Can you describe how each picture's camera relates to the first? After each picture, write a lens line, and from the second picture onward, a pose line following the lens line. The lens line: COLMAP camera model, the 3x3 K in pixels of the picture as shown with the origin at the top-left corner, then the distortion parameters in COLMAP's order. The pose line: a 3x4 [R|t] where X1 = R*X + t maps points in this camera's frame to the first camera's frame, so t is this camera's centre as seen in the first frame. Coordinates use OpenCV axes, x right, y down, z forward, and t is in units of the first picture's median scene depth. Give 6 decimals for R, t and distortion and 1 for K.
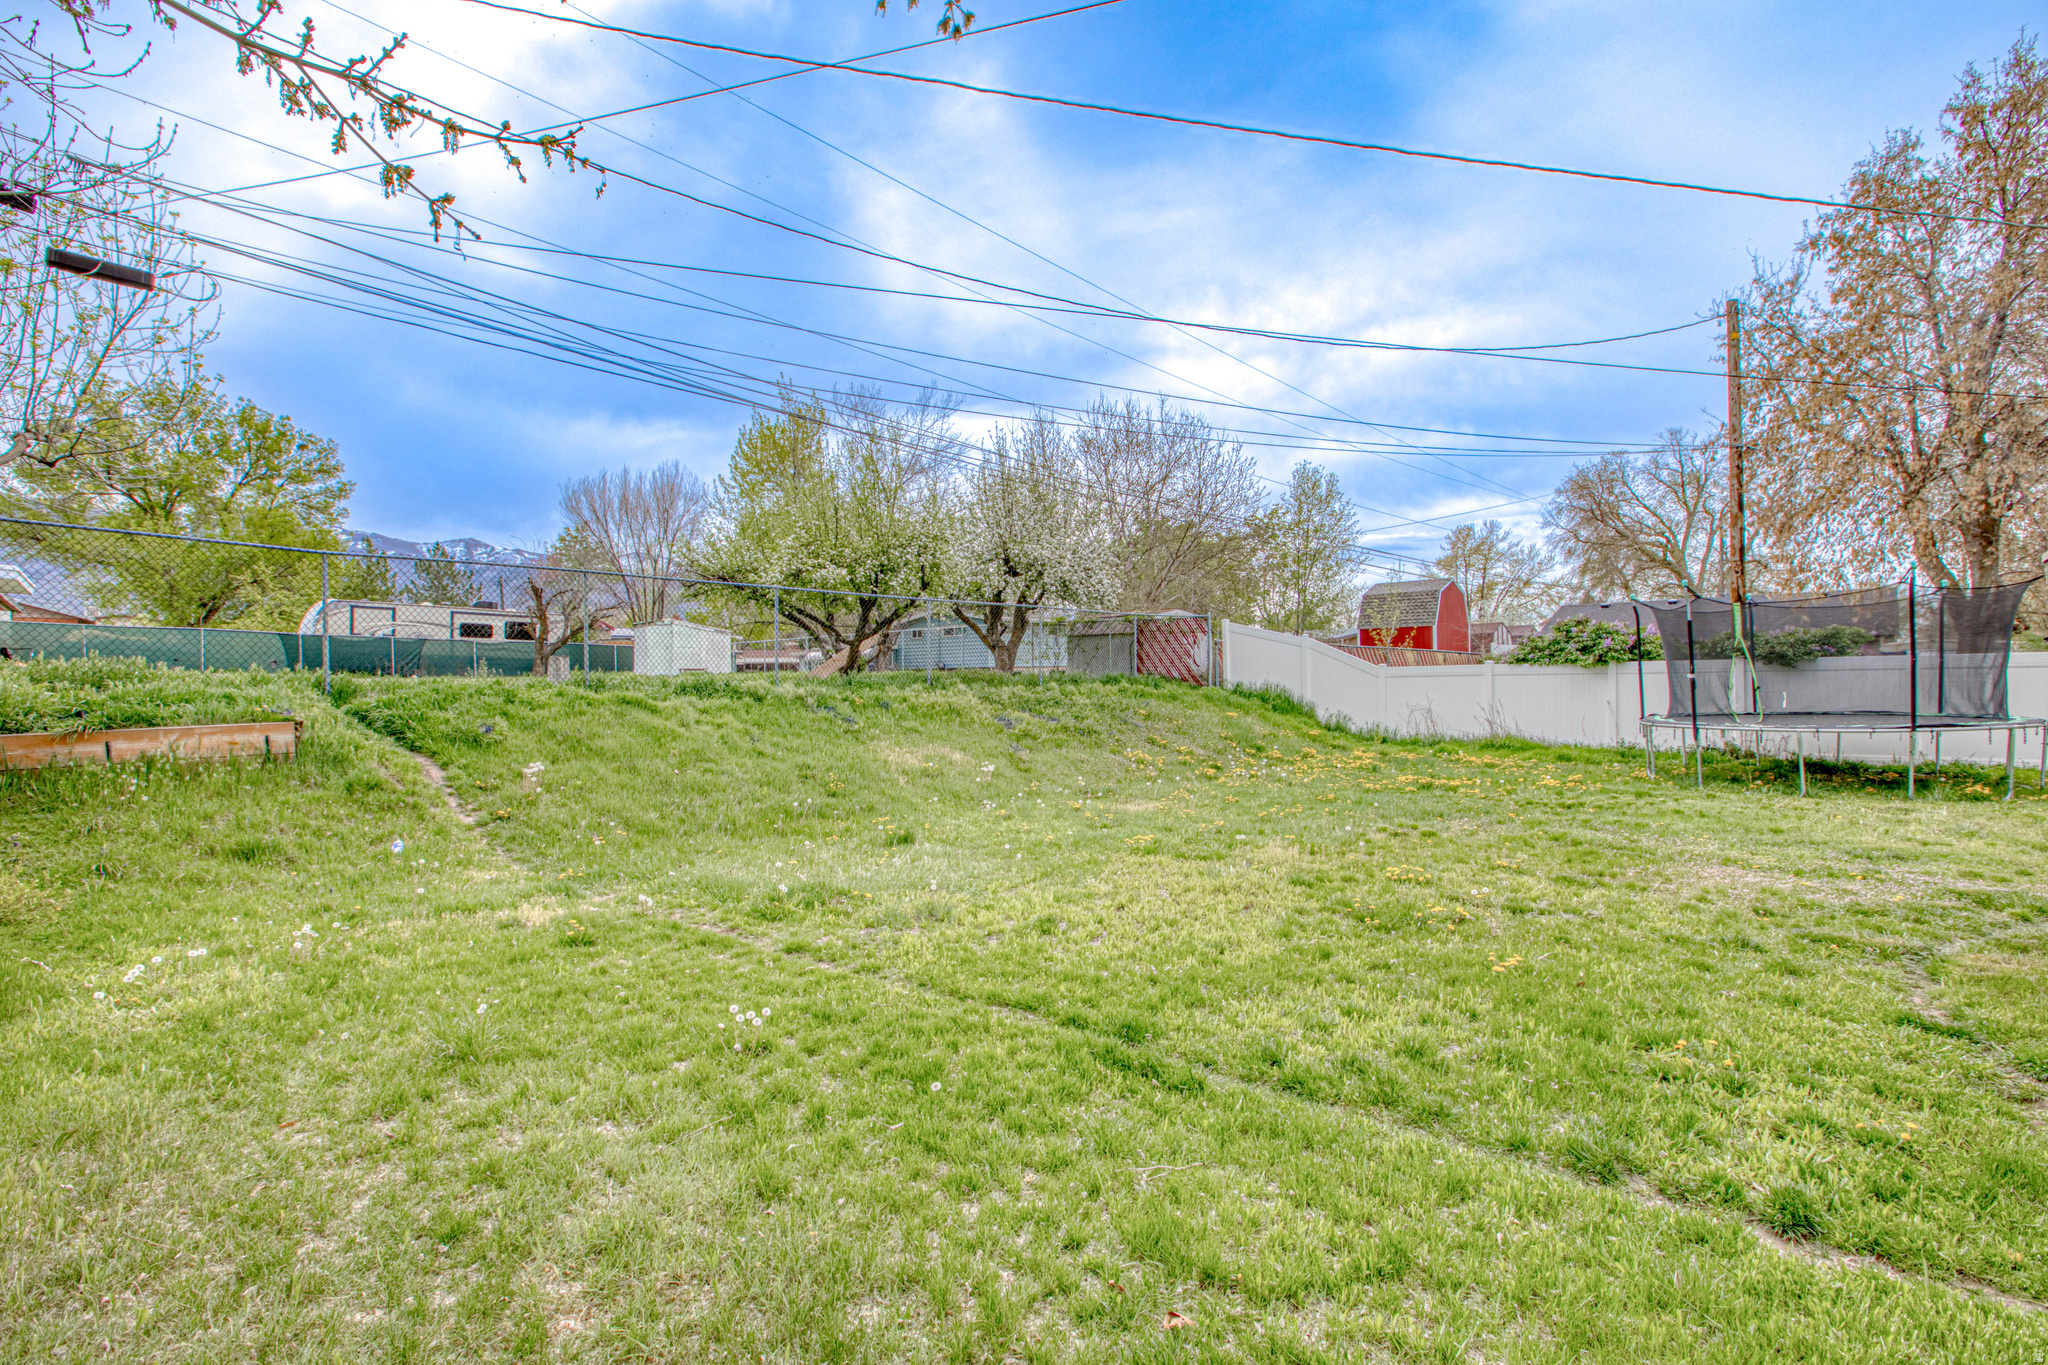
lens RADIAL K [[932.6, 0, 1039.3], [0, 932.6, 676.4], [0, 0, 1]] dist [-0.035064, 0.000243]
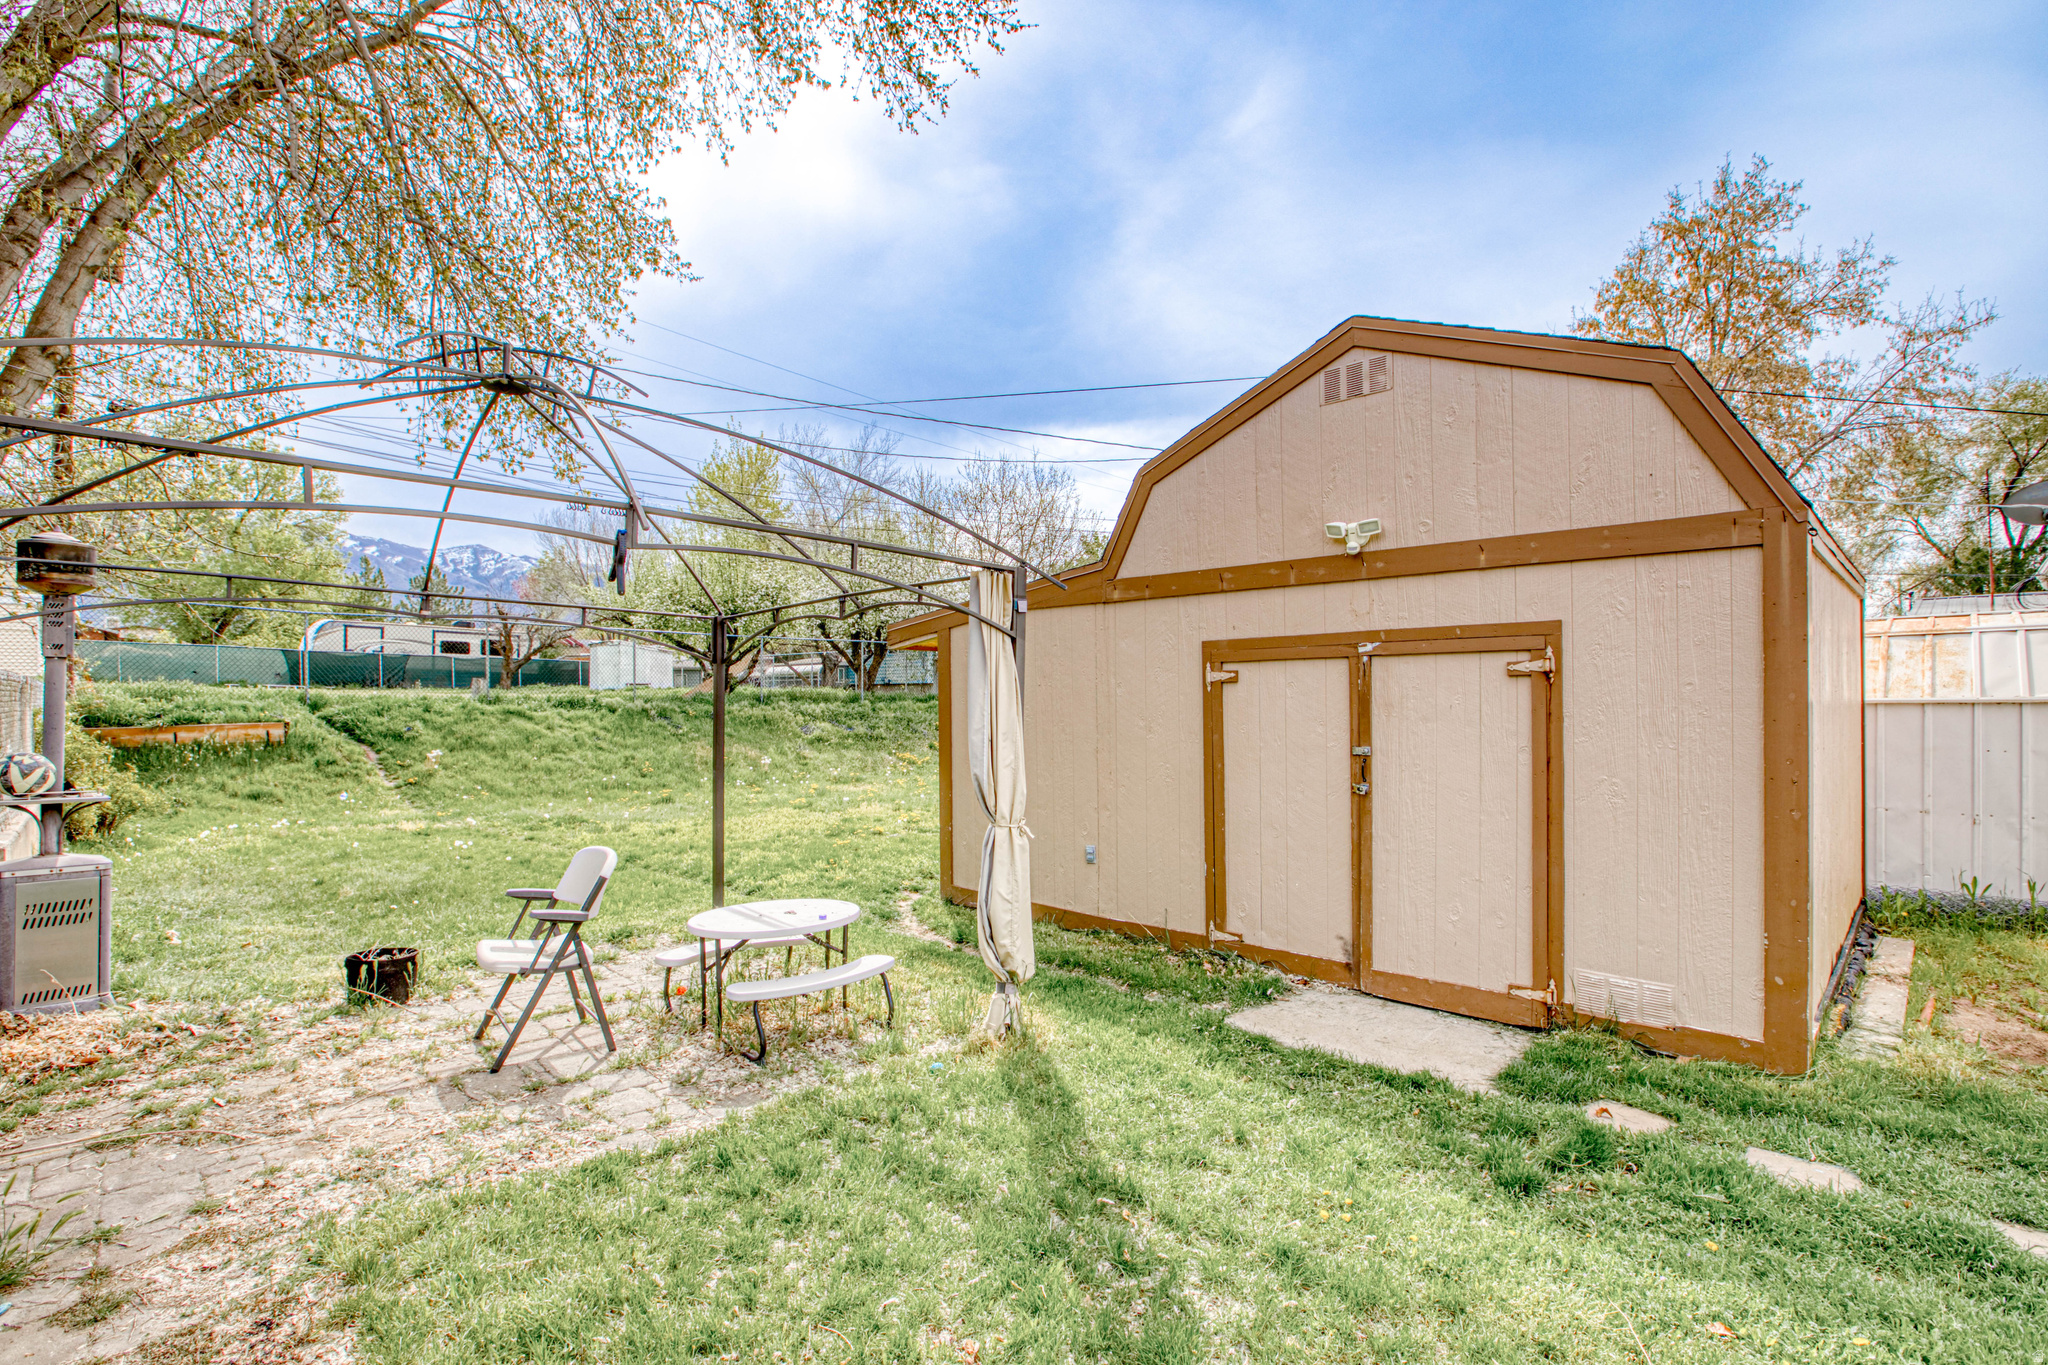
lens RADIAL K [[932.6, 0, 1008.5], [0, 932.6, 700.9], [0, 0, 1]] dist [-0.035064, 0.000243]
pose [[0.999612, 0.009573, -0.026142, 0.450017], [-0.009280, 0.999893, 0.011335, -0.016730], [0.026247, -0.011088, 0.999594, -0.516437]]
